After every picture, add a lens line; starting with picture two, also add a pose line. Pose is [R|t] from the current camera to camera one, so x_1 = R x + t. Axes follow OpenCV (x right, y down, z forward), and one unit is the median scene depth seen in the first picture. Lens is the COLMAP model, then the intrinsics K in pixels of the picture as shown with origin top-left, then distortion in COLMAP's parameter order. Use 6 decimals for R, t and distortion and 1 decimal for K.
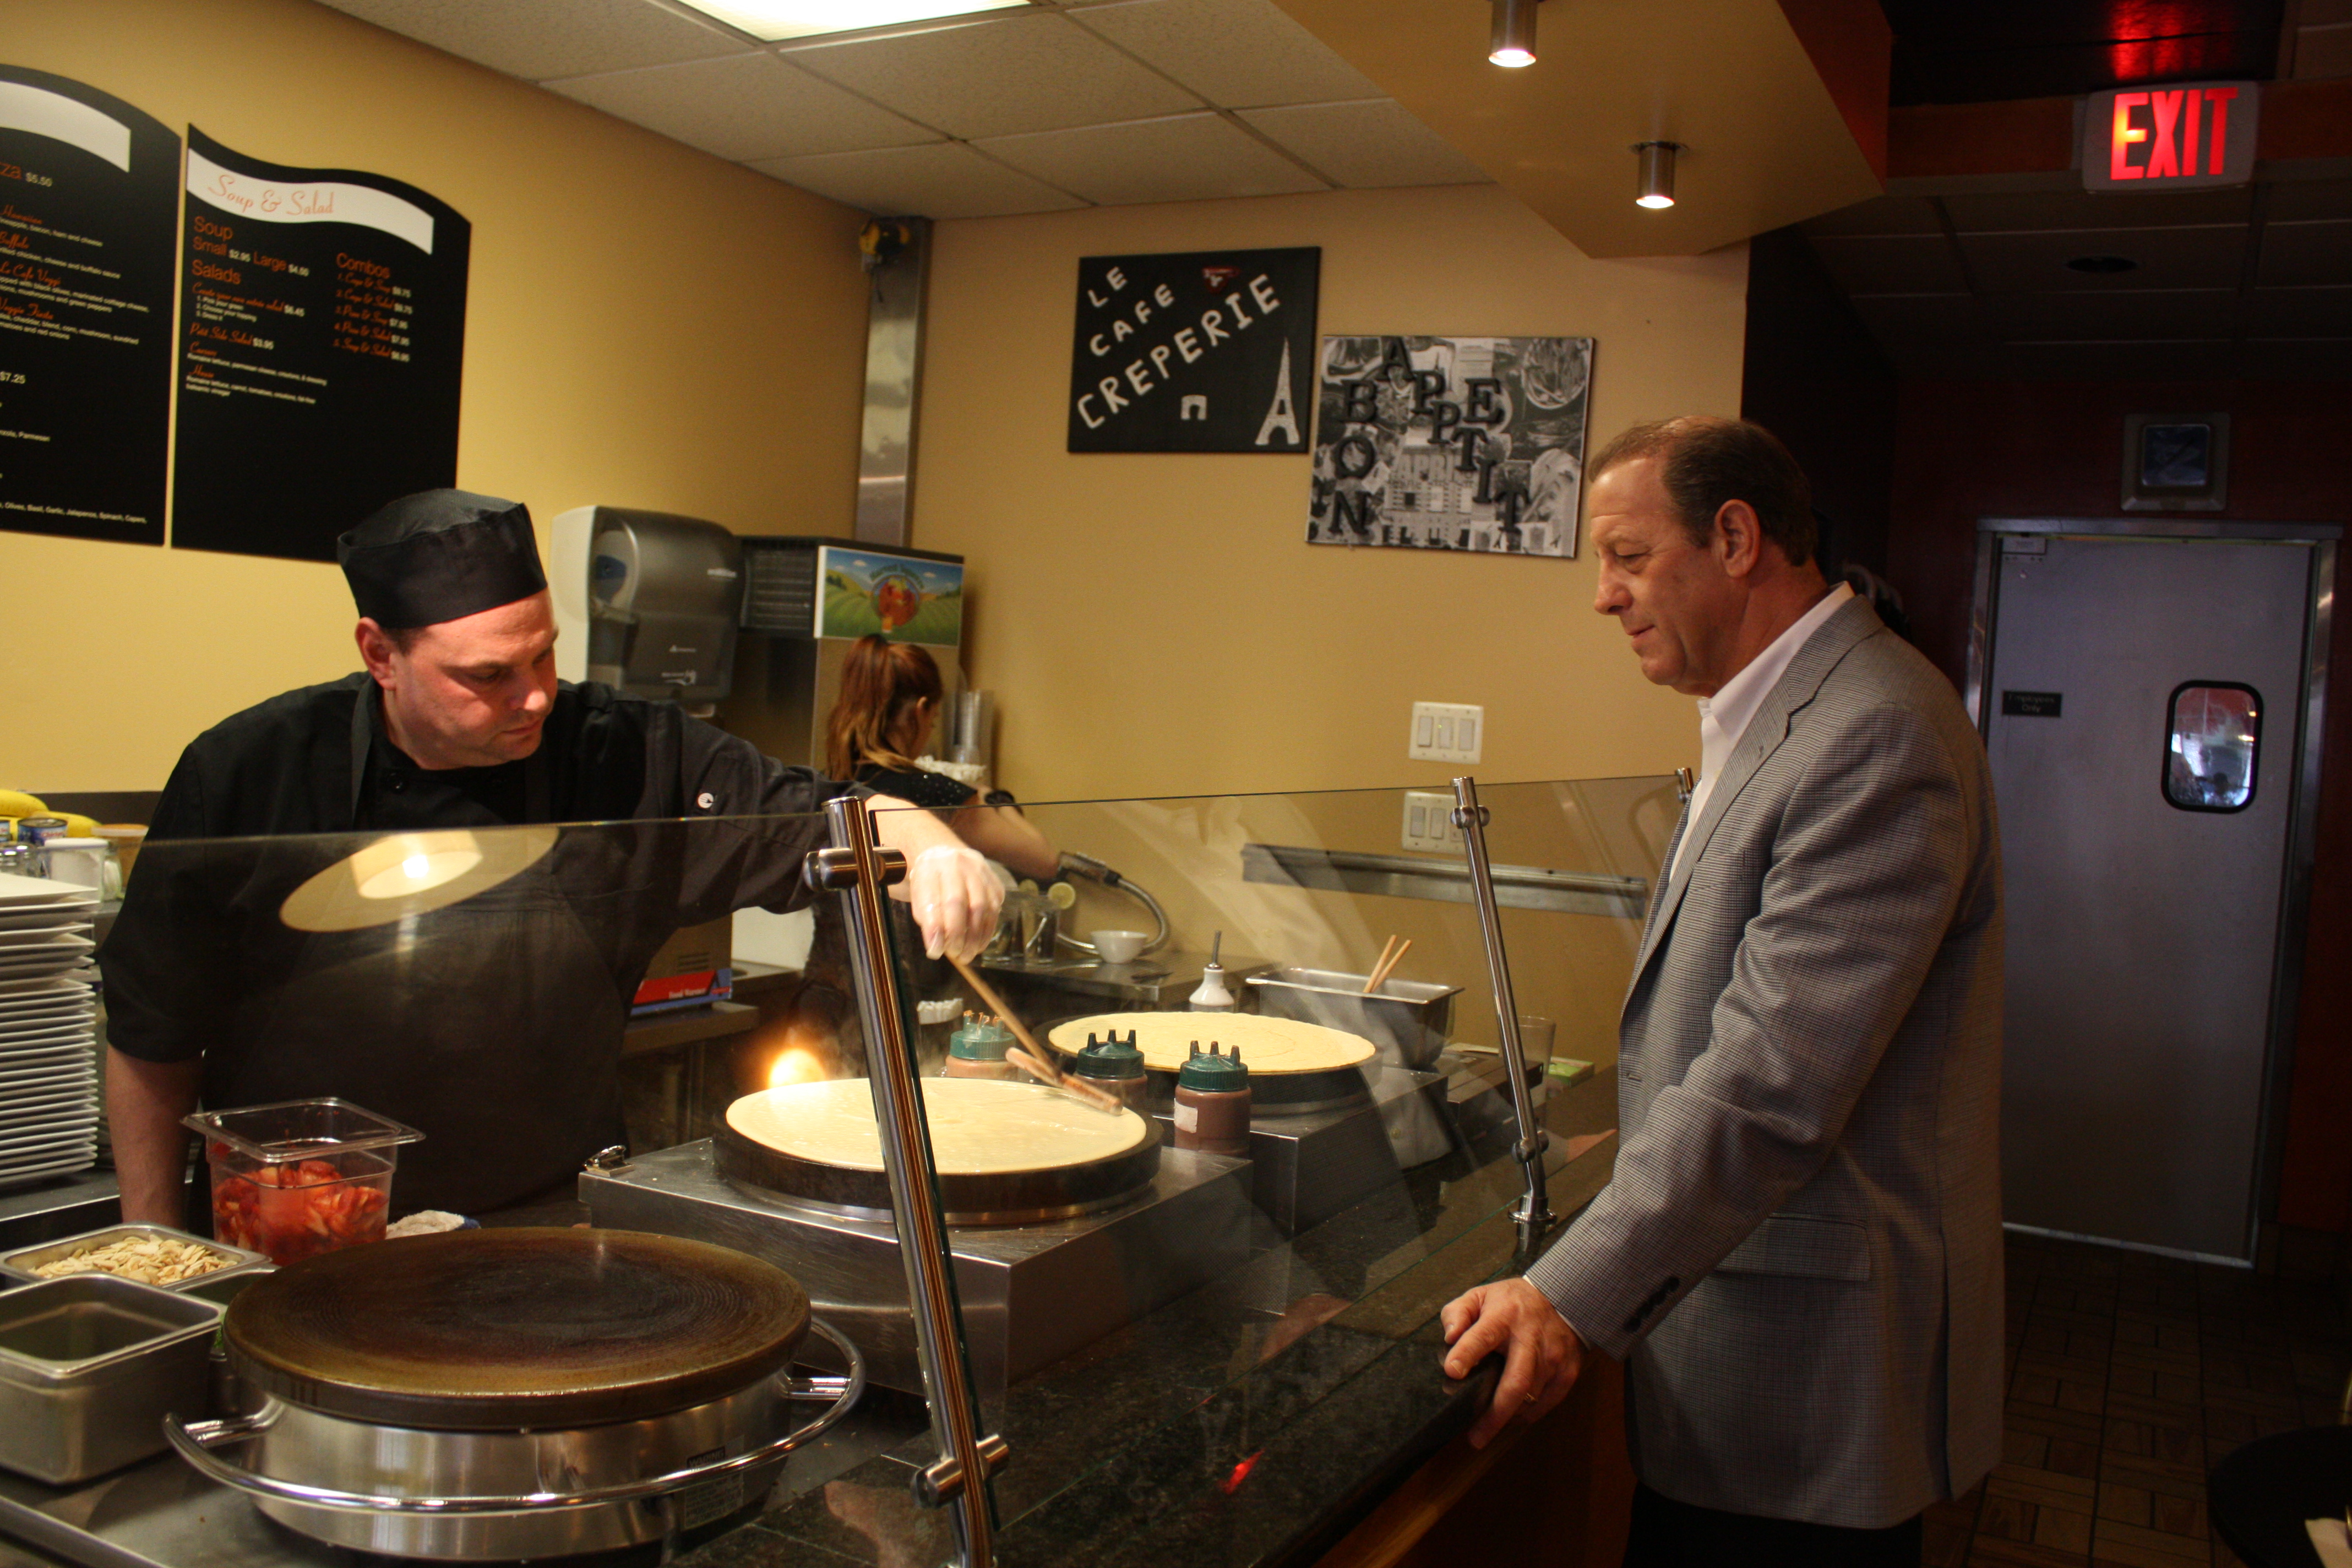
lens RADIAL K [[1956.7, 0, 1173.1], [0, 1956.7, 828.8], [0, 0, 1]] dist [-0.167332, 0.134772]
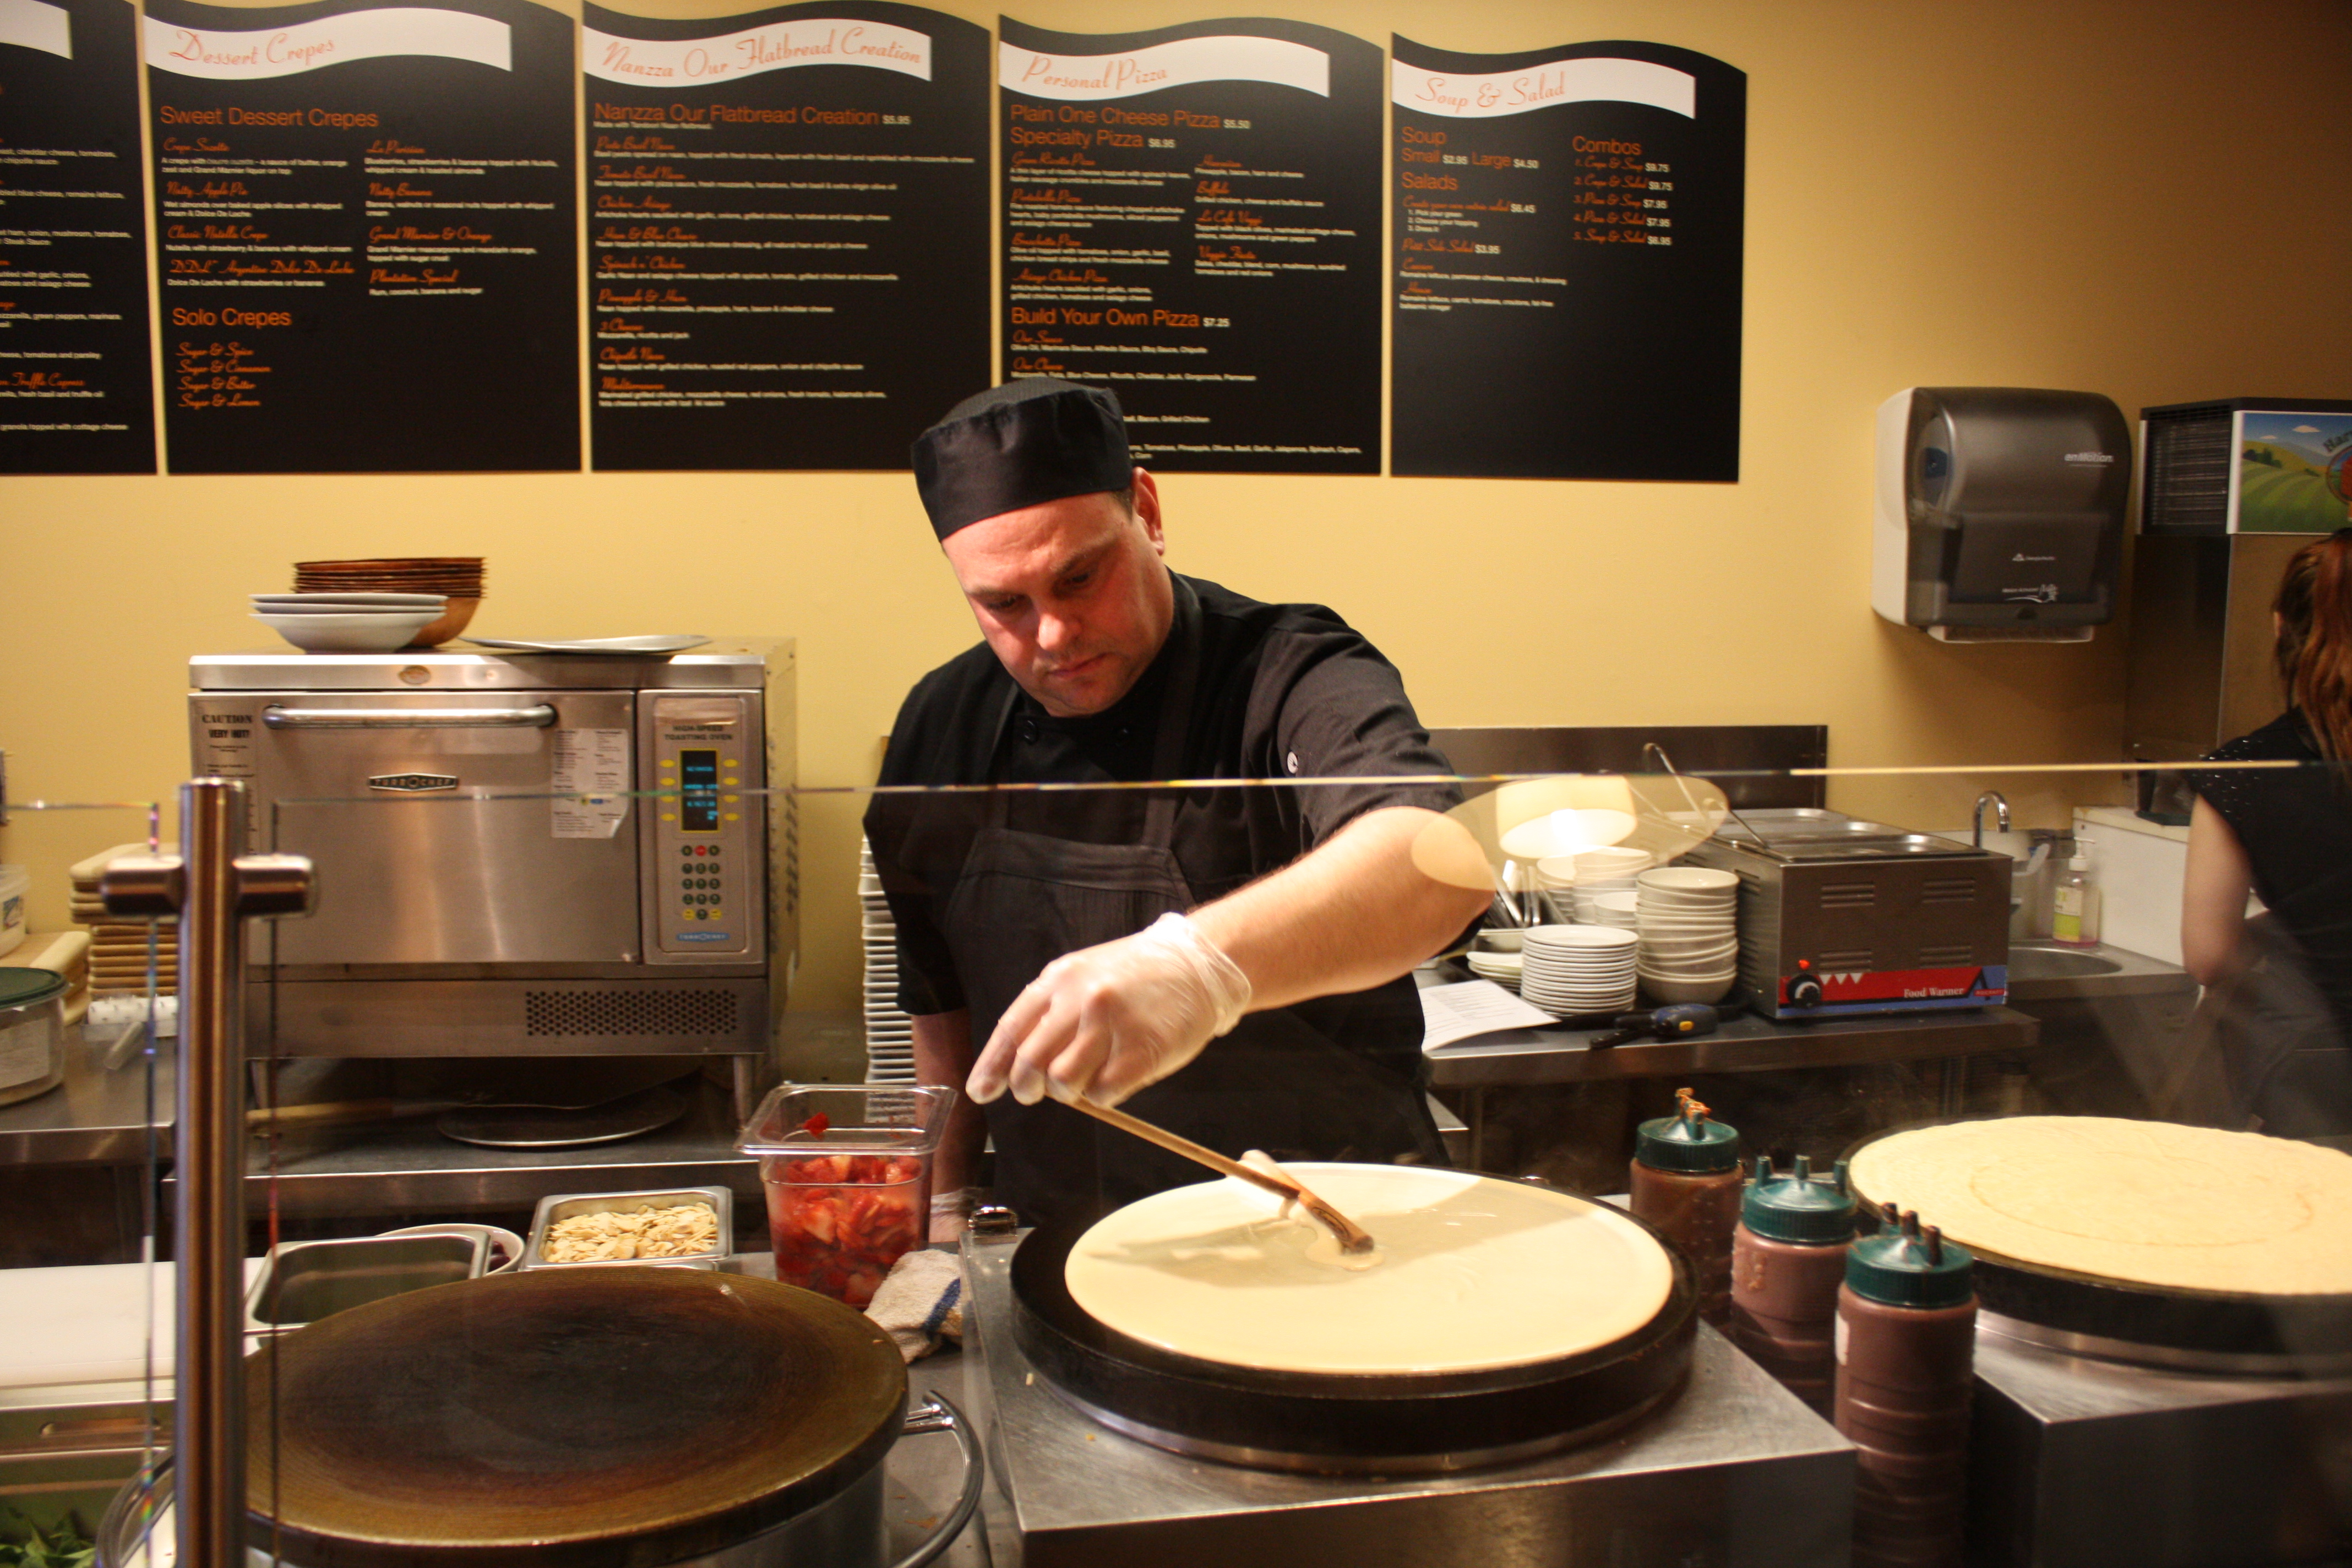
lens RADIAL K [[1956.7, 0, 1173.1], [0, 1956.7, 828.8], [0, 0, 1]] dist [-0.167332, 0.134772]
pose [[0.610186, 0.048560, -0.790768, 0.178816], [-0.019102, 0.998731, 0.046591, -0.012860], [0.792028, -0.013324, 0.610340, 0.283648]]
